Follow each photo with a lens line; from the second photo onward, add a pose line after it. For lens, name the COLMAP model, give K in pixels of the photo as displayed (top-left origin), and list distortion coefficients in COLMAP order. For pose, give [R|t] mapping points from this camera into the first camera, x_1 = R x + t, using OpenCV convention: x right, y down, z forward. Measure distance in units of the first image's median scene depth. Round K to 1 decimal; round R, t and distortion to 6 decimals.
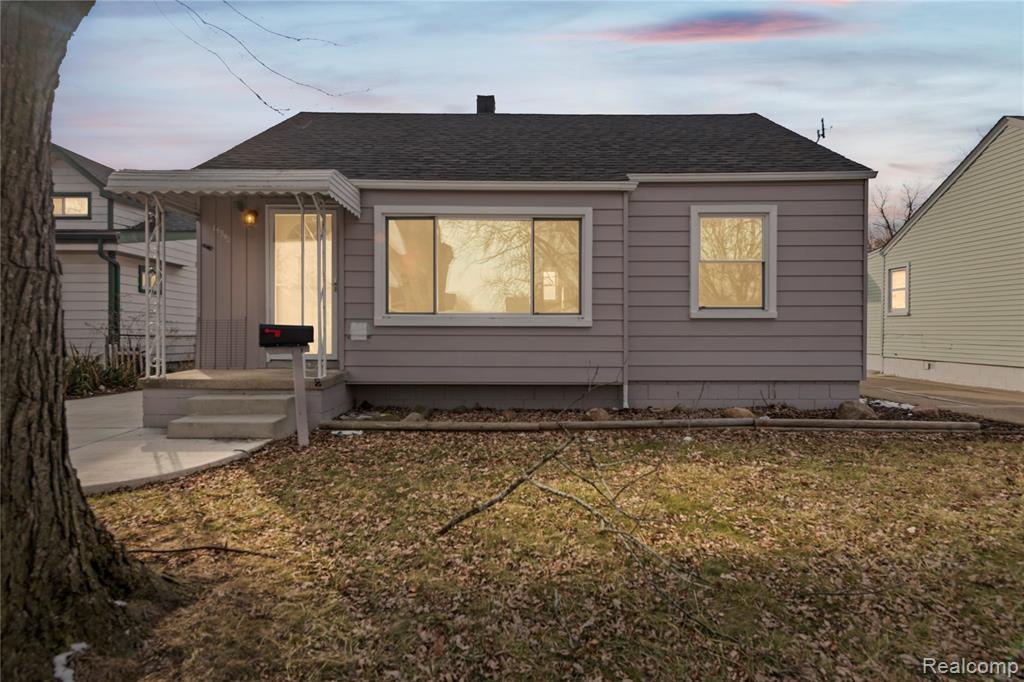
lens RADIAL K [[557.2, 0, 514.0], [0, 557.2, 334.5], [0, 0, 1]] dist [0.003038, -0.000629]
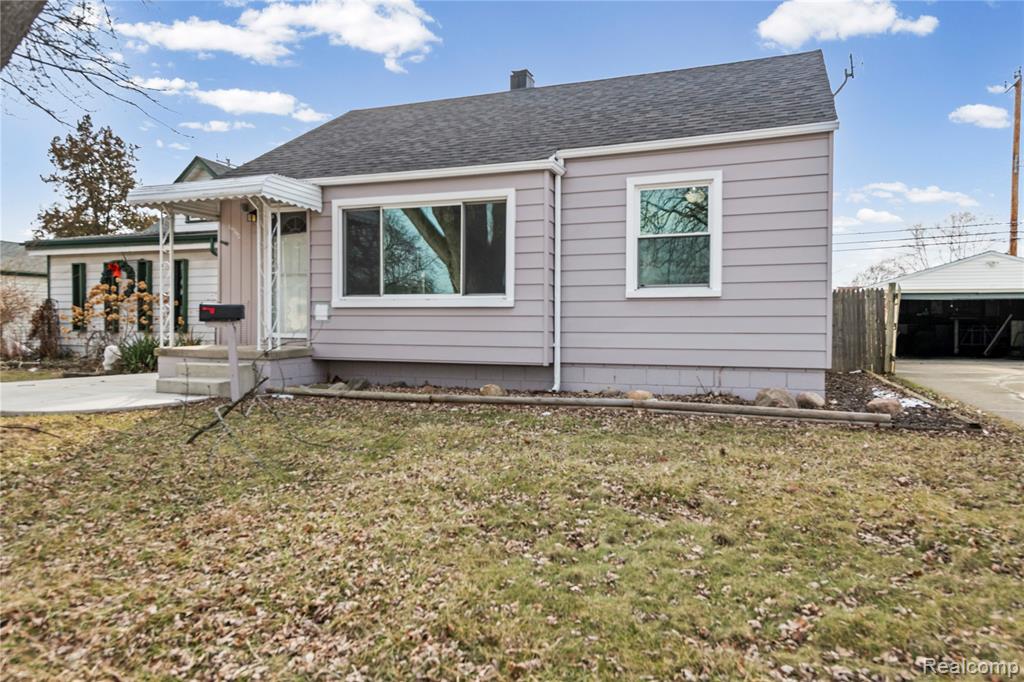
lens RADIAL K [[671.4, 0, 513.5], [0, 671.4, 338.5], [0, 0, 1]] dist [0.006702, -0.000148]
pose [[0.934930, 0.009187, -0.354712, 0.566102], [-0.006341, 0.999938, 0.009184, 0.031871], [0.354775, -0.006337, 0.934930, -0.134635]]
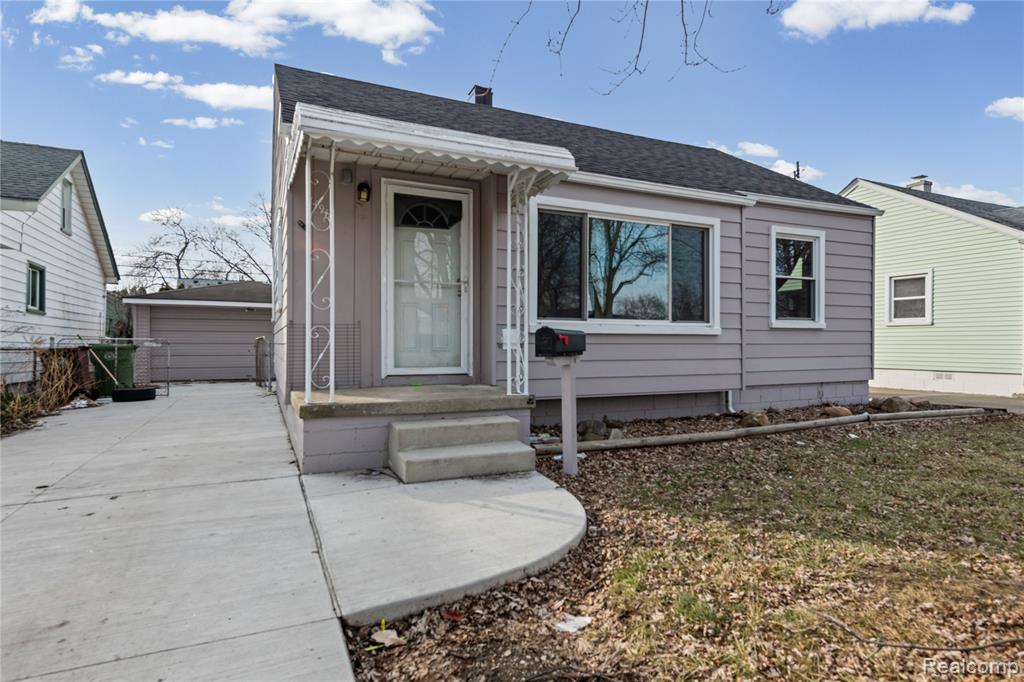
lens RADIAL K [[560.4, 0, 510.2], [0, 560.4, 344.8], [0, 0, 1]] dist [-0.008110, -0.000747]
pose [[0.913174, -0.002085, 0.407564, -0.627240], [0.003449, 0.999991, -0.002613, 0.005361], [-0.407555, 0.003792, 0.913173, 0.215601]]
